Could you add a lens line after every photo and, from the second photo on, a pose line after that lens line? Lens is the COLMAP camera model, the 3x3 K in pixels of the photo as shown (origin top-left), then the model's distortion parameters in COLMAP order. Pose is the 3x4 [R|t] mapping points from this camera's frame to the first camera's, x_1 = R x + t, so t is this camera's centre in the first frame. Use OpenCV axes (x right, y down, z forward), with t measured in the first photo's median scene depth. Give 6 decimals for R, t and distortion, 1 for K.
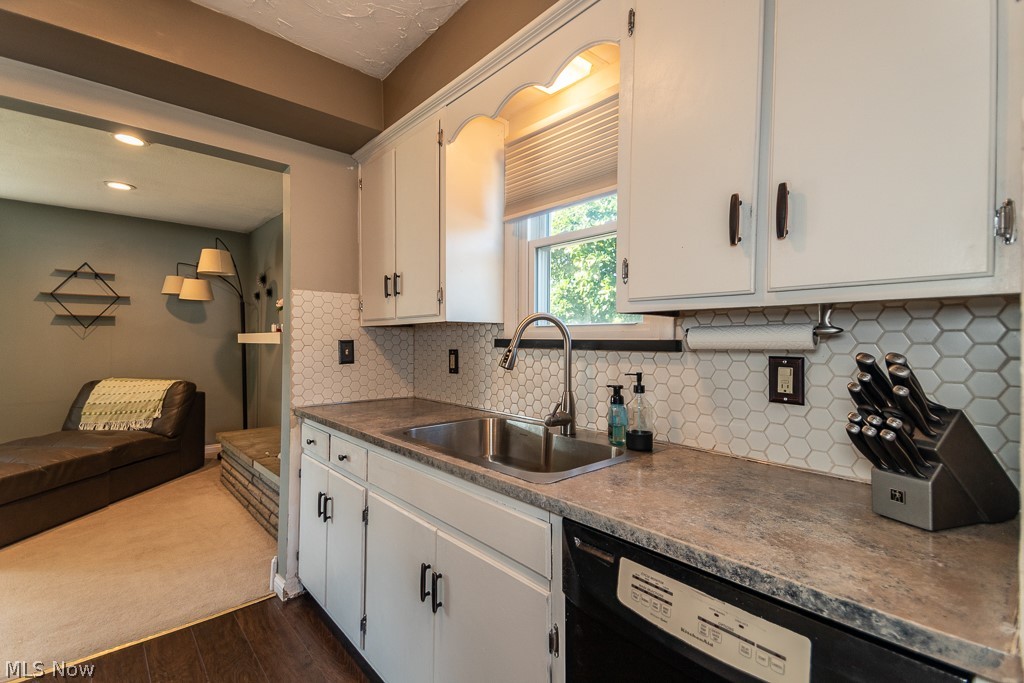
lens RADIAL K [[464.8, 0, 510.9], [0, 464.8, 343.2], [0, 0, 1]] dist [0.080228, -0.033509]
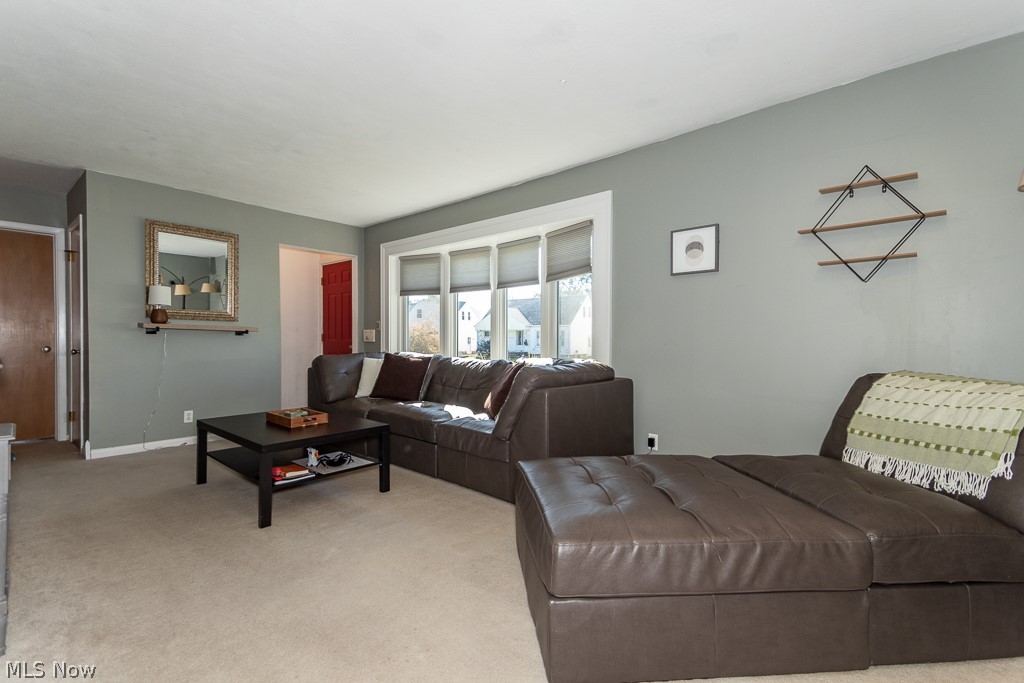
lens RADIAL K [[468.4, 0, 512.0], [0, 468.4, 341.5], [0, 0, 1]] dist [0.061823, -0.026766]
pose [[0.129312, -0.000074, -0.991604, -0.388172], [-0.008794, 0.999961, -0.001222, 0.047526], [0.991565, 0.008878, 0.129306, 0.542135]]
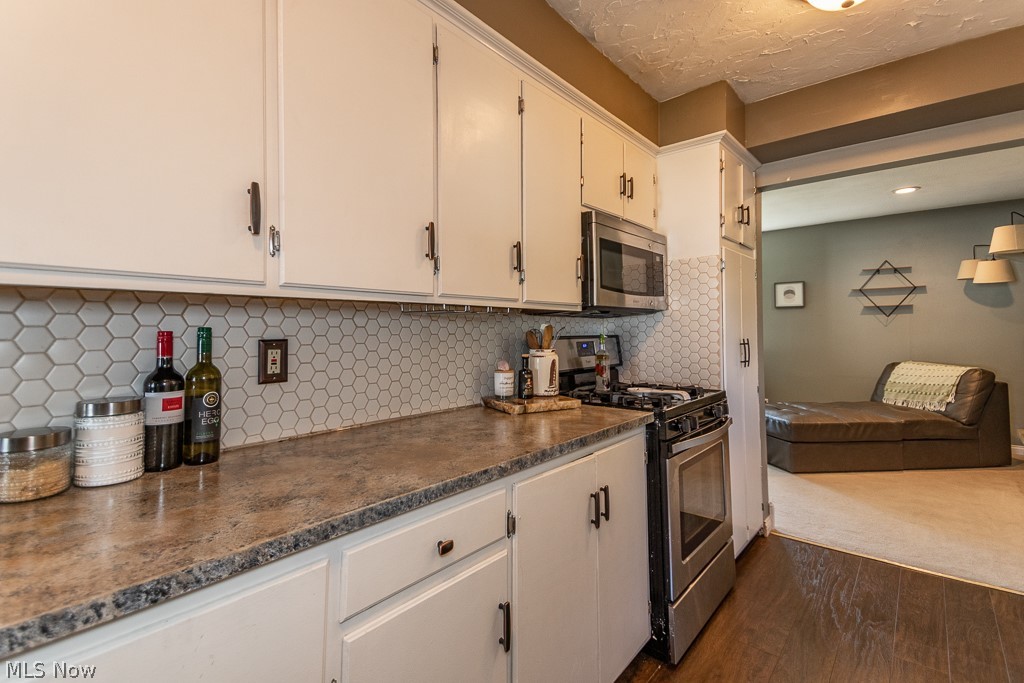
lens RADIAL K [[488.7, 0, 512.6], [0, 488.7, 314.8], [0, 0, 1]] dist [0.088367, -0.031365]
pose [[0.167101, -0.034063, -0.985351, 0.181180], [0.000228, 0.999404, -0.034510, 0.007002], [0.985940, 0.005542, 0.167009, -0.094403]]
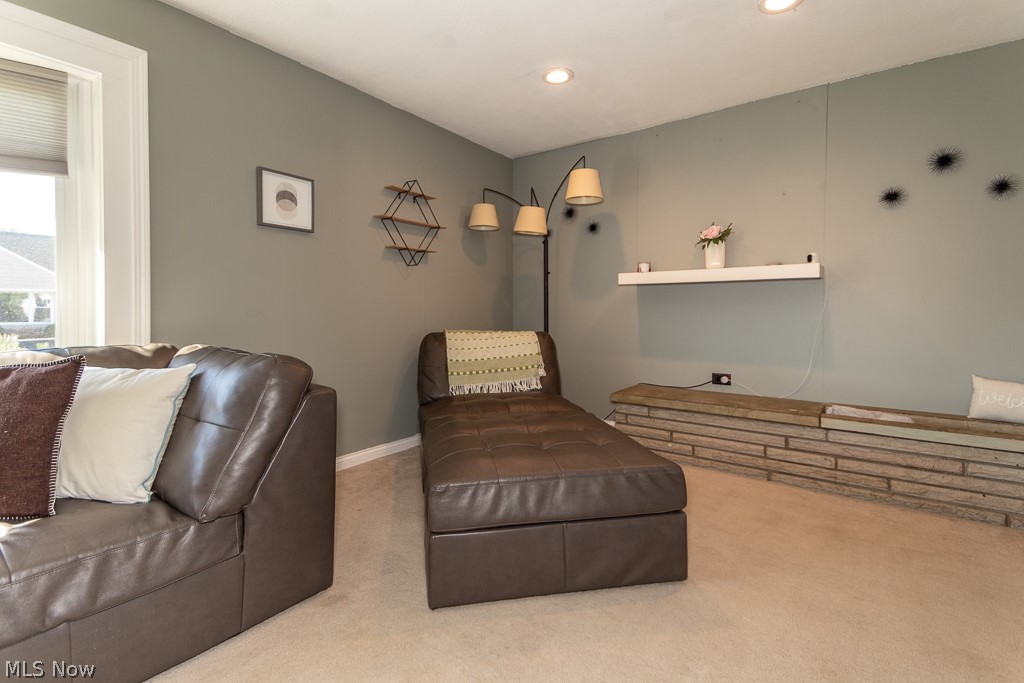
lens RADIAL K [[488.7, 0, 512.6], [0, 488.7, 314.8], [0, 0, 1]] dist [0.088367, -0.031365]
pose [[0.973706, -0.005040, 0.227754, -0.953995], [0.004069, 0.999981, 0.004733, 0.047849], [-0.227774, -0.003682, 0.973707, 0.214861]]
